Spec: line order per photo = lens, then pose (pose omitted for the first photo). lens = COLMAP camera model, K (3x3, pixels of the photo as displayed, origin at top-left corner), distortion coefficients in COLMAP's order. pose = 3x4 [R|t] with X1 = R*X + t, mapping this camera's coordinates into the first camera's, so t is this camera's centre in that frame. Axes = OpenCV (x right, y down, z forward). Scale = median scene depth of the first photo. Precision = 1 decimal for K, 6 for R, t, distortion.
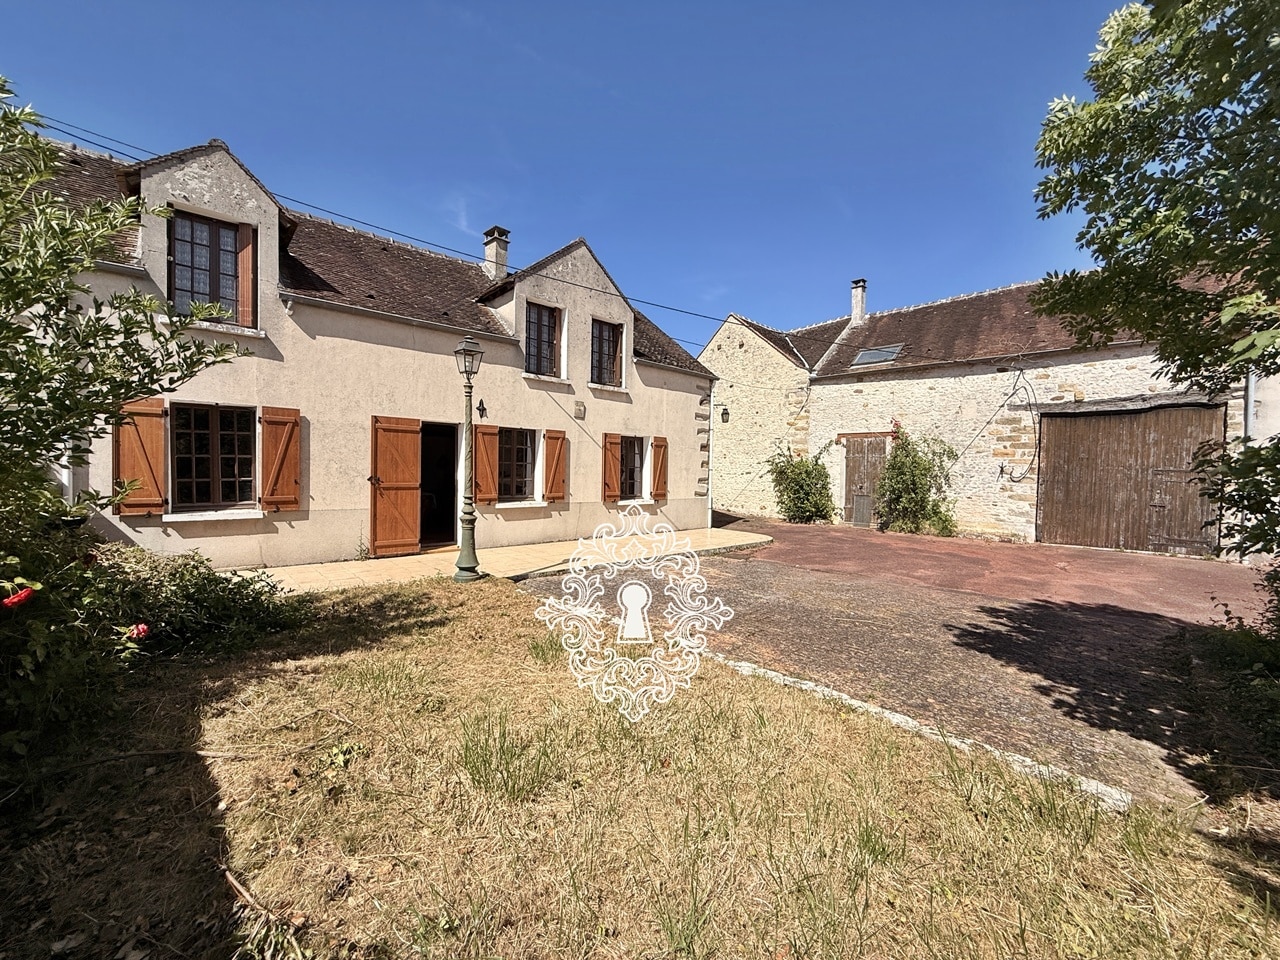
lens RADIAL K [[512.8, 0, 642.8], [0, 512.8, 478.7], [0, 0, 1]] dist [-0.000501, -0.000076]
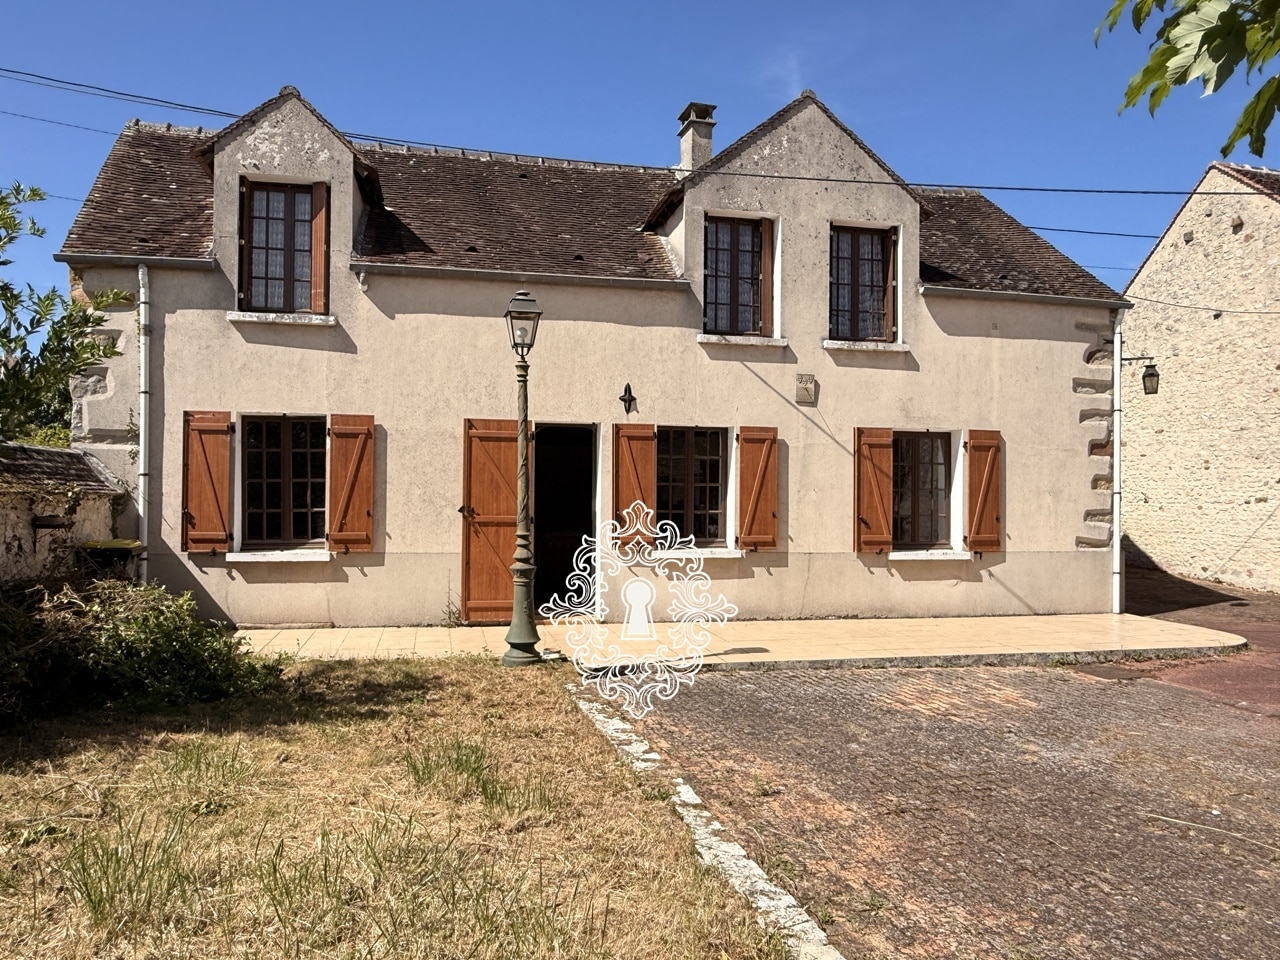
lens RADIAL K [[900.5, 0, 640.0], [0, 900.5, 480.0], [0, 0, 1]] dist [0.000989, -0.003137]
pose [[0.866238, -0.019706, -0.499243, 0.234562], [-0.000946, 0.999155, -0.041080, 0.008139], [0.499631, 0.036058, 0.865487, 0.053002]]
